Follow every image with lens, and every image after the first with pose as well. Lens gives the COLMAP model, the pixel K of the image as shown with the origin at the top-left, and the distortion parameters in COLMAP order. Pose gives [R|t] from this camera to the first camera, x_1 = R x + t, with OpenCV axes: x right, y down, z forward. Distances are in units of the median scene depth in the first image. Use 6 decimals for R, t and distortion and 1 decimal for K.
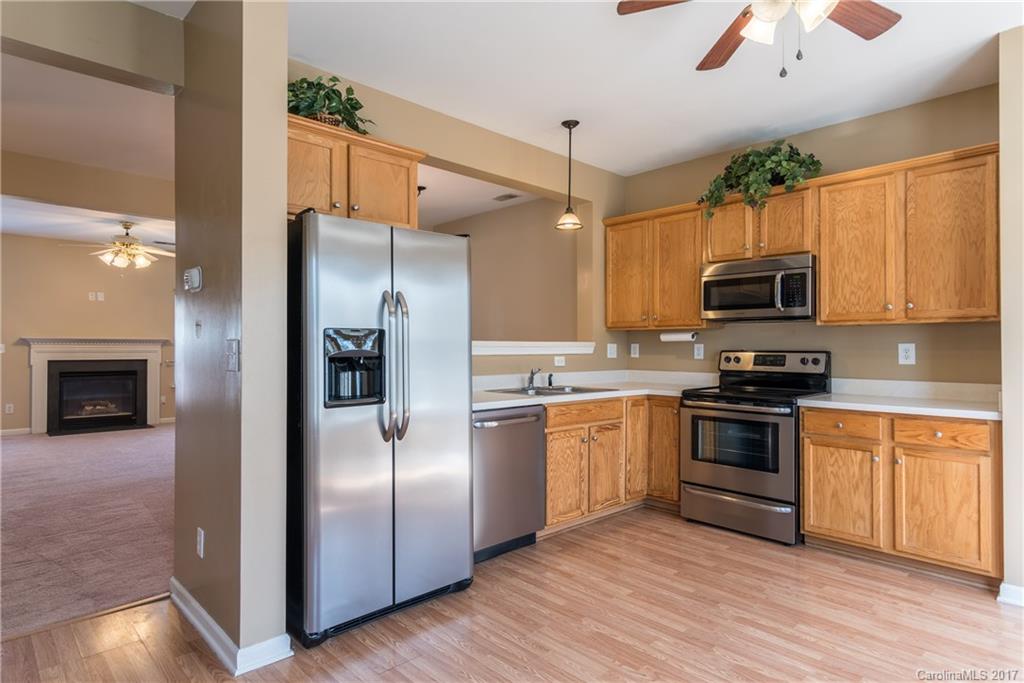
lens RADIAL K [[568.0, 0, 512.0], [0, 568.0, 341.5], [0, 0, 1]] dist [0.007051, 0.000375]
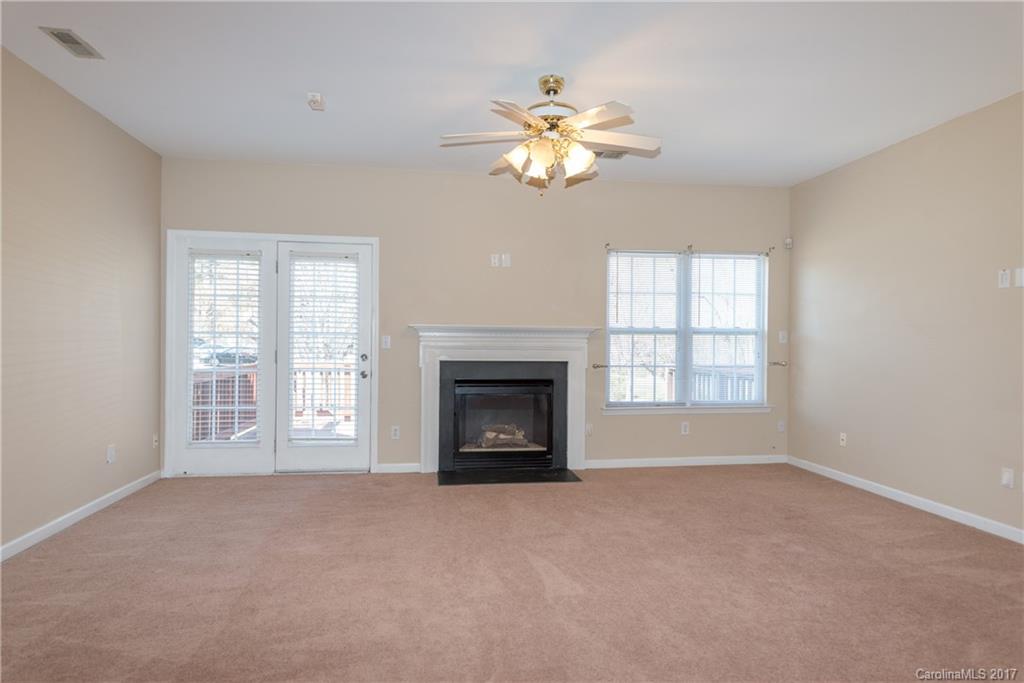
lens RADIAL K [[576.0, 0, 512.0], [0, 576.0, 341.5], [0, 0, 1]] dist [0.001928, 0.001239]
pose [[0.817010, 0.004365, -0.576607, -0.784843], [-0.004532, 0.999989, 0.001148, 0.021623], [0.576606, 0.001675, 0.817021, 1.089671]]
